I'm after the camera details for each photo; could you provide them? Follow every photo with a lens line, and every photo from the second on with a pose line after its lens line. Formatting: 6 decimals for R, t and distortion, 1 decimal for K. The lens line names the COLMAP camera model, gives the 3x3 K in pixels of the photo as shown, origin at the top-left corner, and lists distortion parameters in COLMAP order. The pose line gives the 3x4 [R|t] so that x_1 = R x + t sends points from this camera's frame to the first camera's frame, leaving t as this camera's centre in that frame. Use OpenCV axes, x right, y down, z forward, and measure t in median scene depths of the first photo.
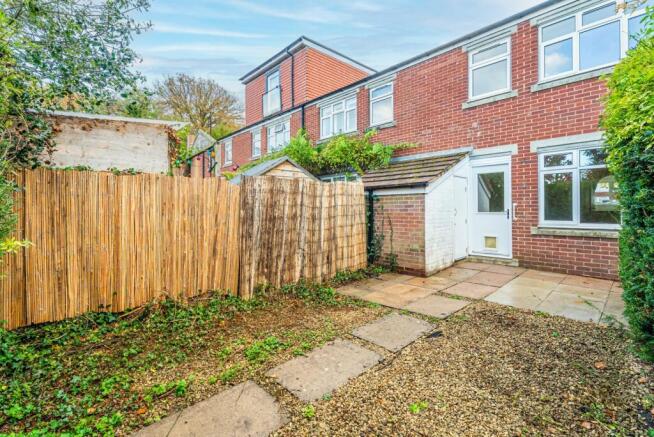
lens RADIAL K [[296.0, 0, 324.2], [0, 296.0, 211.6], [0, 0, 1]] dist [-0.000232, -0.000455]
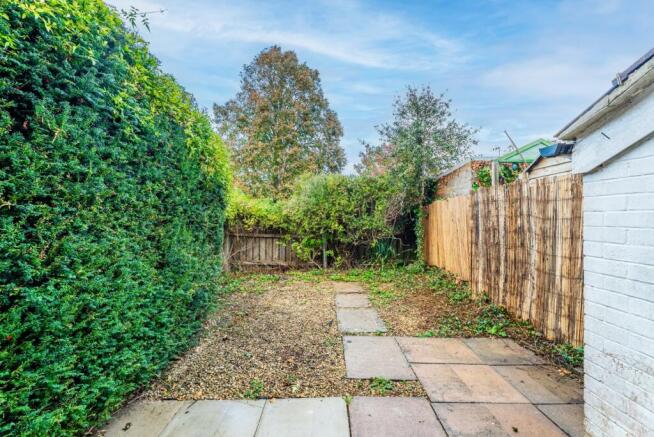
lens RADIAL K [[296.0, 0, 324.6], [0, 296.0, 217.2], [0, 0, 1]] dist [-0.000232, -0.000455]
pose [[-0.689346, 0.009283, -0.724373, 0.785730], [0.001743, 0.999936, 0.011155, -0.025666], [0.724431, 0.006427, -0.689318, 1.120673]]
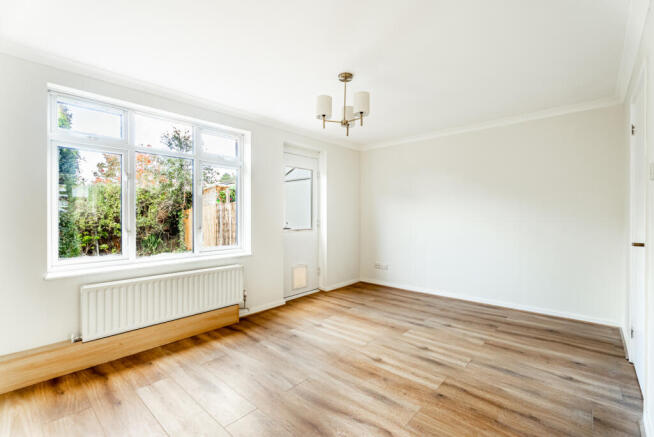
lens RADIAL K [[296.0, 0, 328.4], [0, 296.0, 216.8], [0, 0, 1]] dist [-0.000232, -0.000455]
pose [[0.073257, 0.008010, -0.997281, 1.632076], [-0.009804, 0.999925, 0.007311, -0.039849], [0.997265, 0.009241, 0.073330, 1.359585]]
